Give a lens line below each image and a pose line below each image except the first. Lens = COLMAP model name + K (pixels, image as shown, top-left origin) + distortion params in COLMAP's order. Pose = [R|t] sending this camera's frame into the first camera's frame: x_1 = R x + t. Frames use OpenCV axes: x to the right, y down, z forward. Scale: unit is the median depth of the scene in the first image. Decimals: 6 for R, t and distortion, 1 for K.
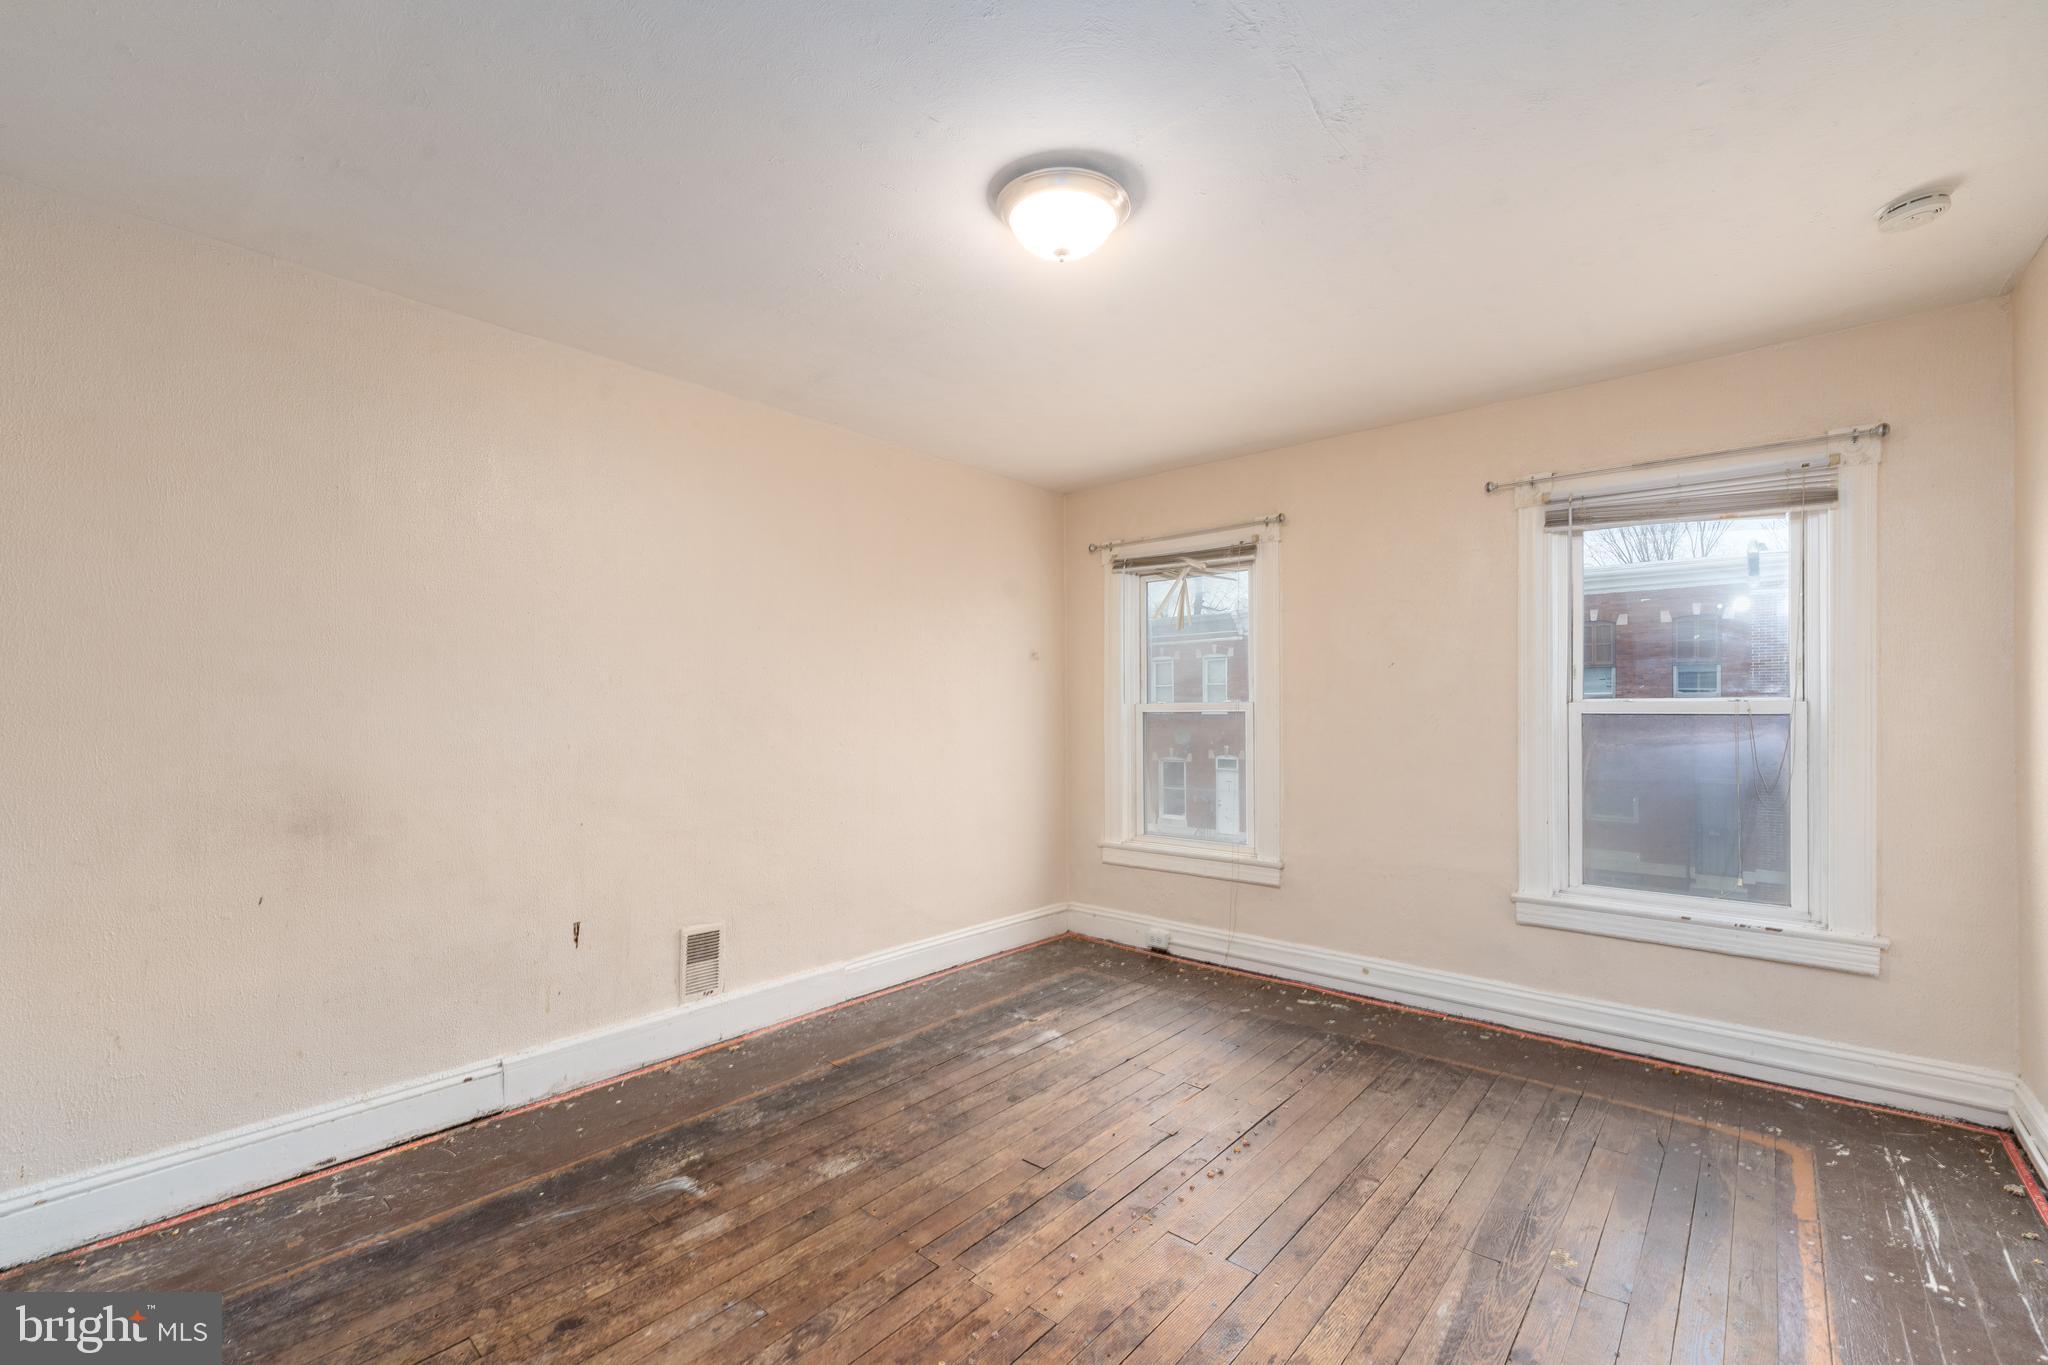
lens RADIAL K [[847.8, 0, 1003.7], [0, 847.8, 695.0], [0, 0, 1]] dist [0.000672, -0.000085]
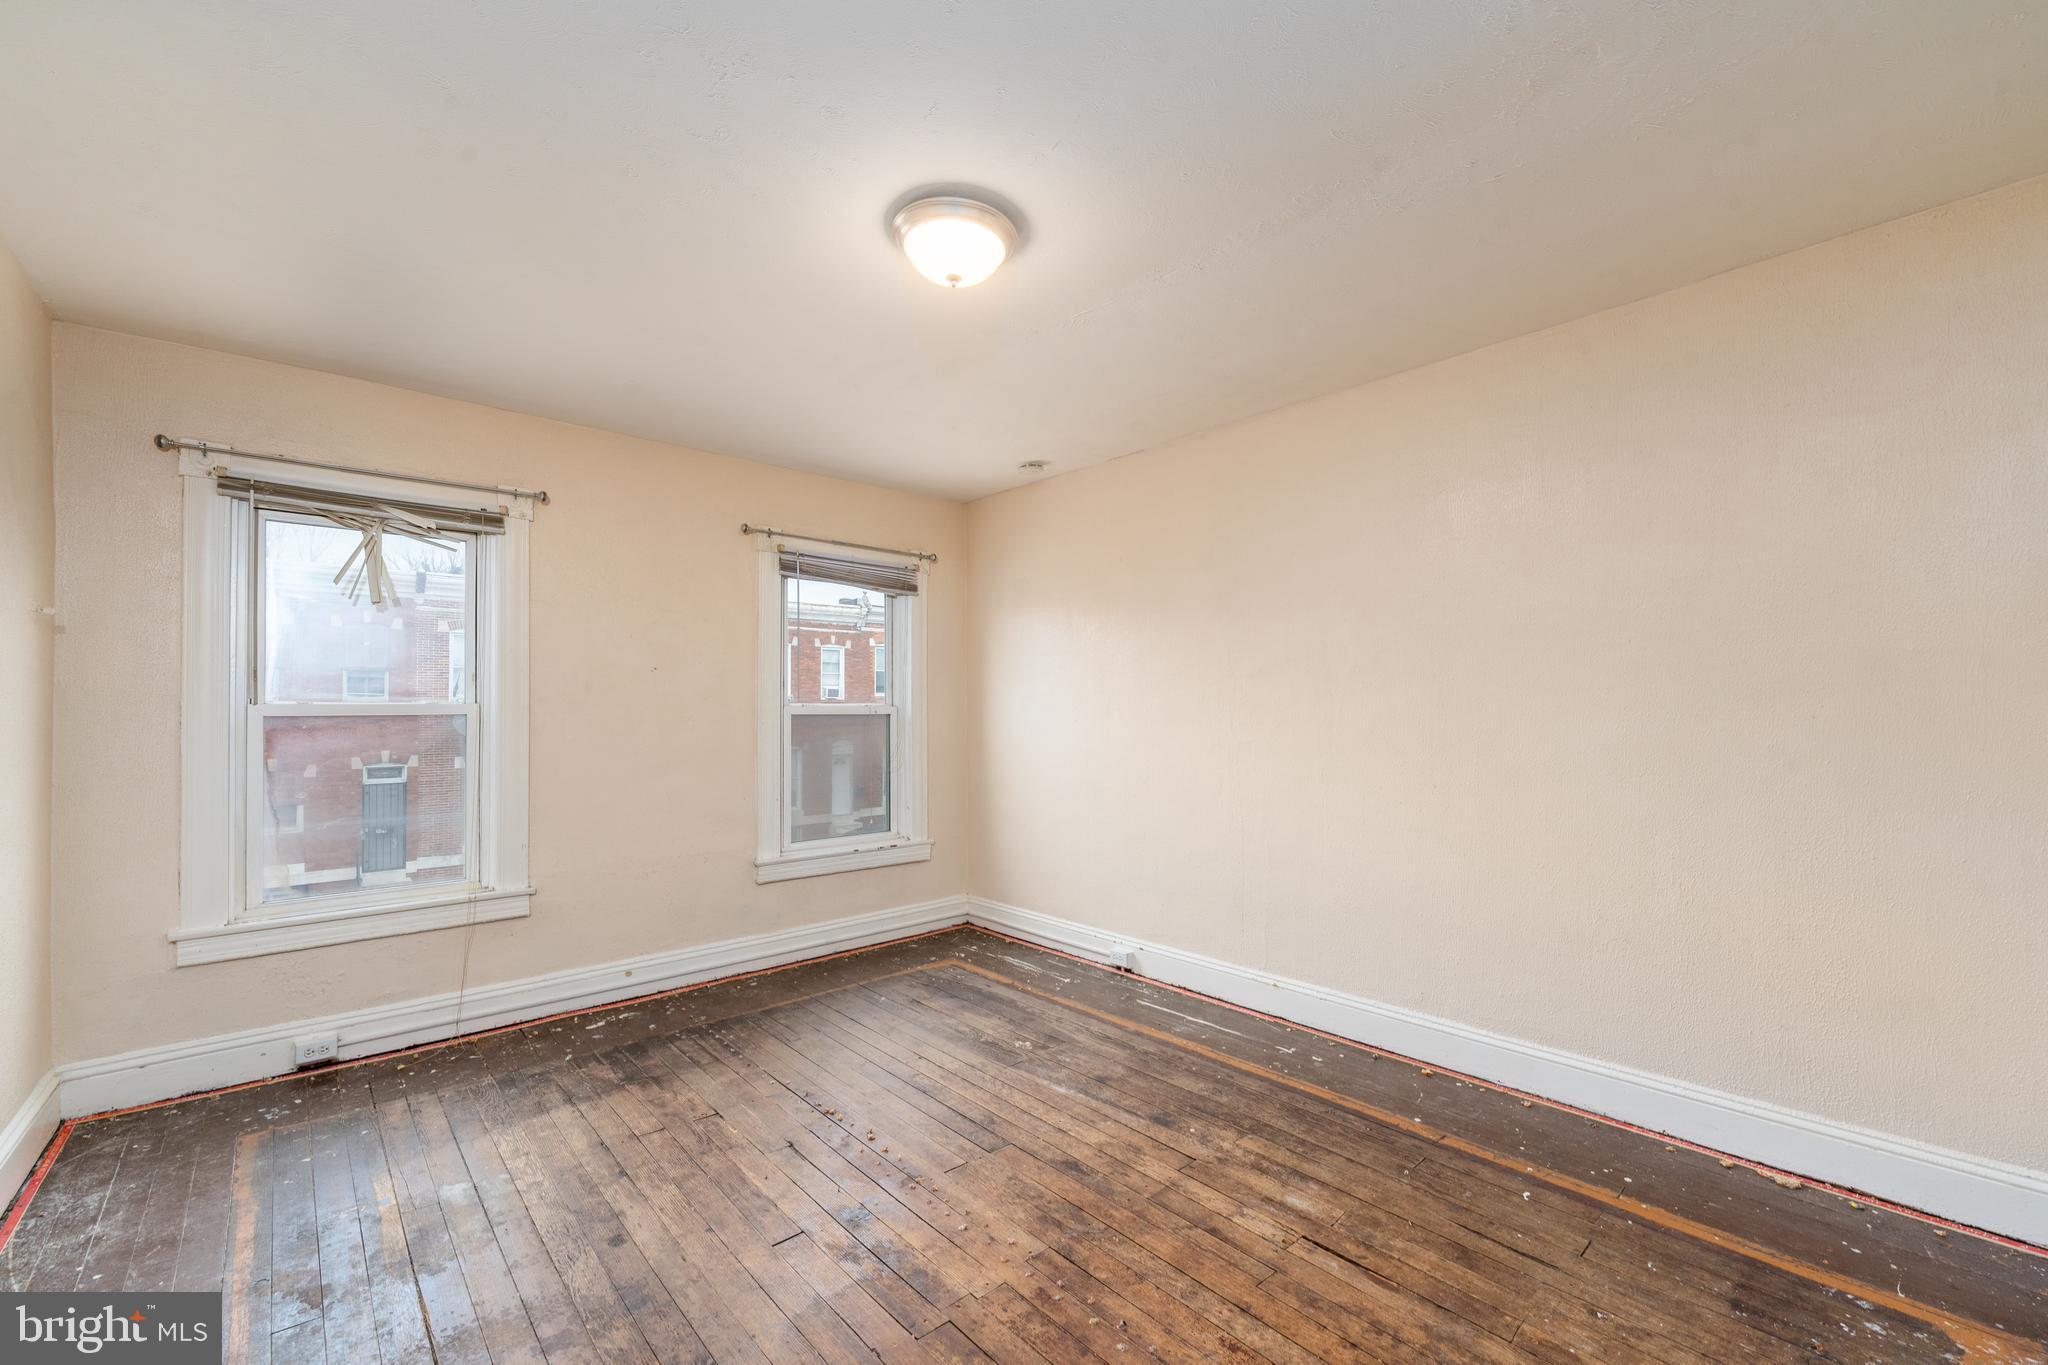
lens RADIAL K [[831.3, 0, 1024.0], [0, 831.3, 682.5], [0, 0, 1]] dist [0.001064, 0.000244]
pose [[0.125328, 0.034297, 0.991522, -0.550688], [-0.013819, 0.999366, -0.032822, 0.008860], [-0.992019, -0.009589, 0.125722, 0.458485]]
